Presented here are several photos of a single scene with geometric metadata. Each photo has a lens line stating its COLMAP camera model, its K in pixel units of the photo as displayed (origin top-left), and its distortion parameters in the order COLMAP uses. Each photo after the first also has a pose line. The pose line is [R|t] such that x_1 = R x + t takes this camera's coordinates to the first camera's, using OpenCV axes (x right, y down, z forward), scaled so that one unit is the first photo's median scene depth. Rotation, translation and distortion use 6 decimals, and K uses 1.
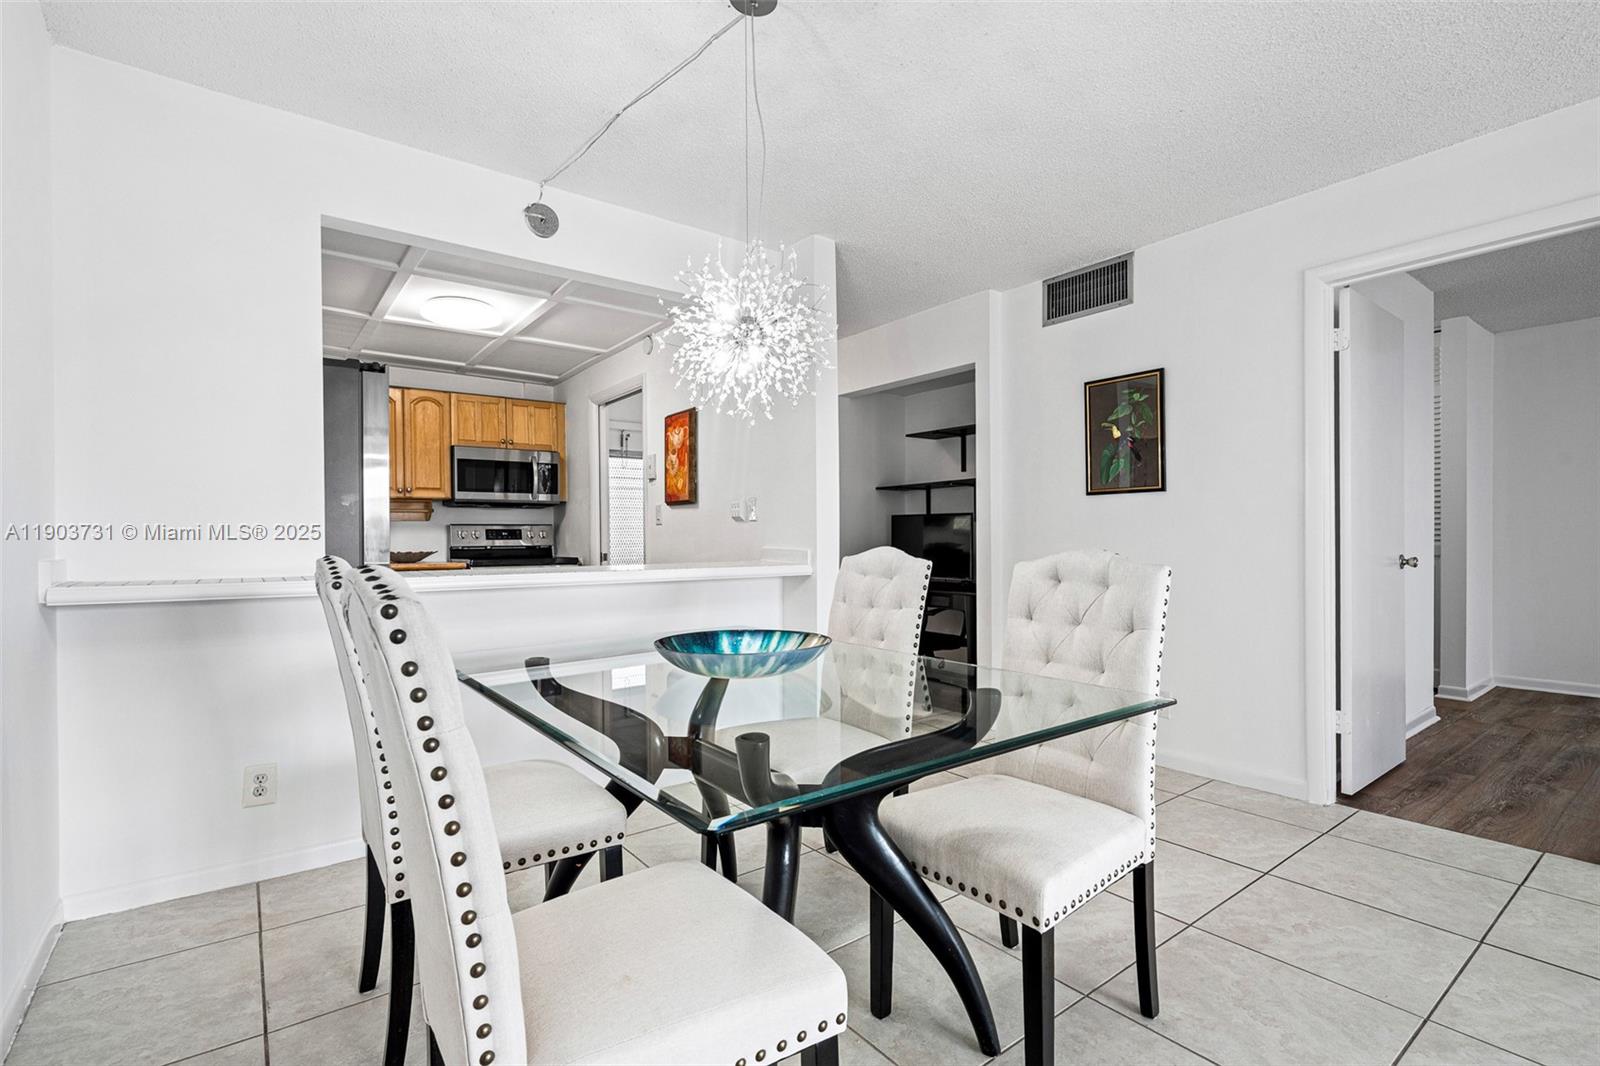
lens RADIAL K [[736.5, 0, 696.3], [0, 736.5, 541.7], [0, 0, 1]] dist [-0.002635, 0.000068]
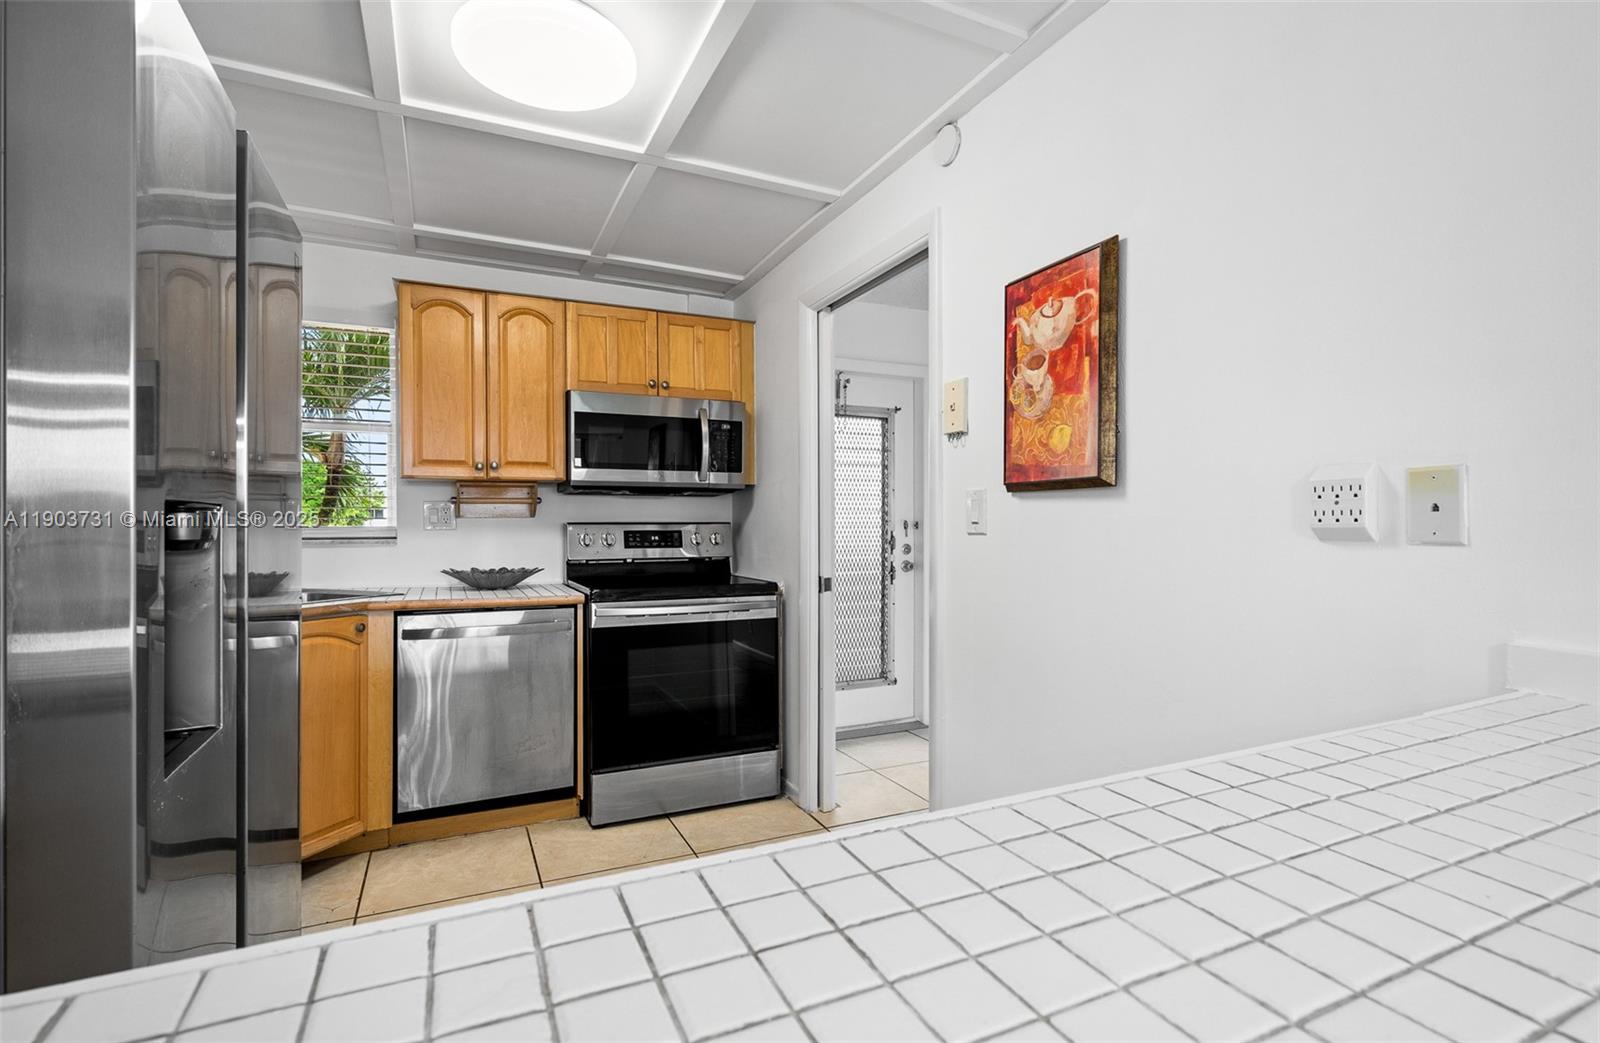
lens RADIAL K [[694.6, 0, 706.1], [0, 694.6, 526.6], [0, 0, 1]] dist [-0.000577, 0.000106]
pose [[0.978658, 0.008873, -0.205304, -0.105564], [-0.008342, 0.999959, 0.003450, -0.023717], [0.205326, -0.001663, 0.978692, 0.467451]]
